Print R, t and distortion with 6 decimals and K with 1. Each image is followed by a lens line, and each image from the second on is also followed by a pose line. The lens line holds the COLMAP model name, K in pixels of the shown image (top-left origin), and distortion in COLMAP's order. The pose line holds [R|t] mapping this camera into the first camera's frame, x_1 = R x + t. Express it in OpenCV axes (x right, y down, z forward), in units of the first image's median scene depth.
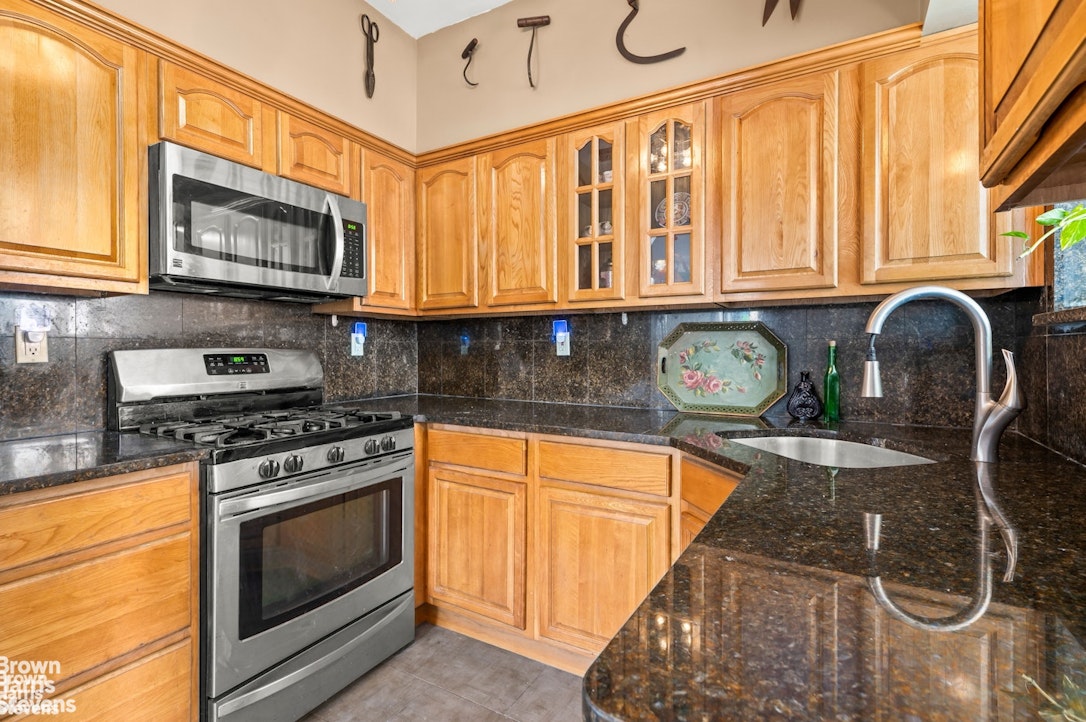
lens RADIAL K [[510.3, 0, 546.2], [0, 510.3, 348.5], [0, 0, 1]] dist [0.011734, 0.000096]
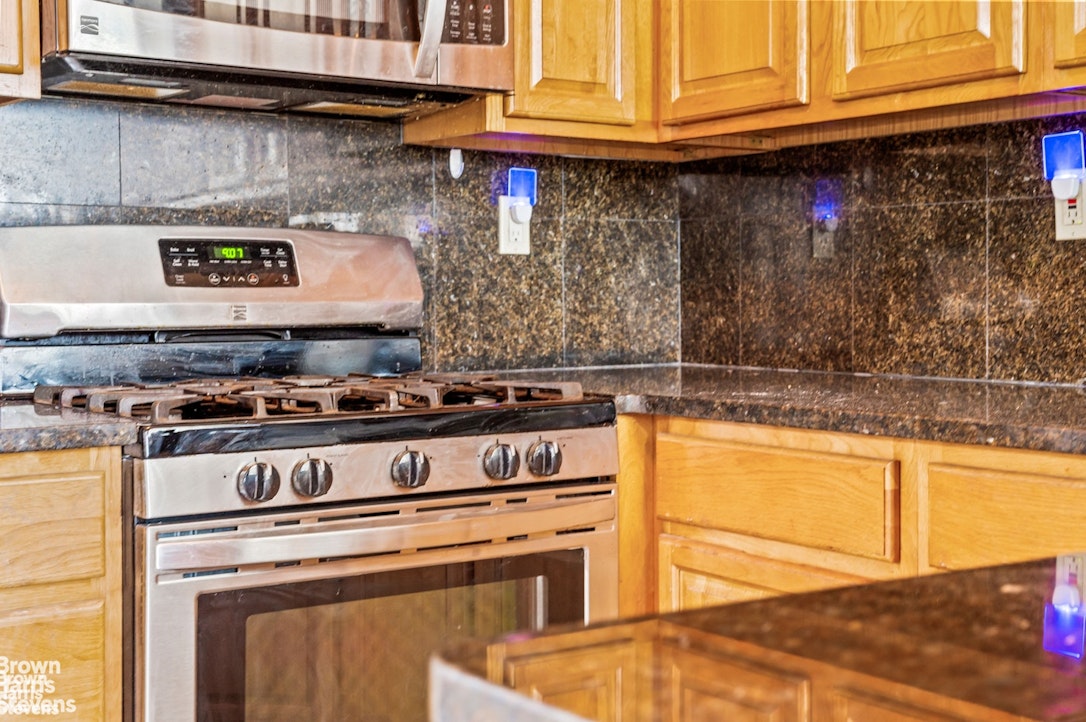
lens RADIAL K [[1609.8, 0, 541.4], [0, 1609.8, 321.7], [0, 0, 1]] dist [0.142707, 0.035159]
pose [[0.910627, 0.001333, -0.413228, 0.185021], [0.005405, 0.999871, 0.015135, 0.057635], [0.413195, -0.016016, 0.910502, -0.116247]]
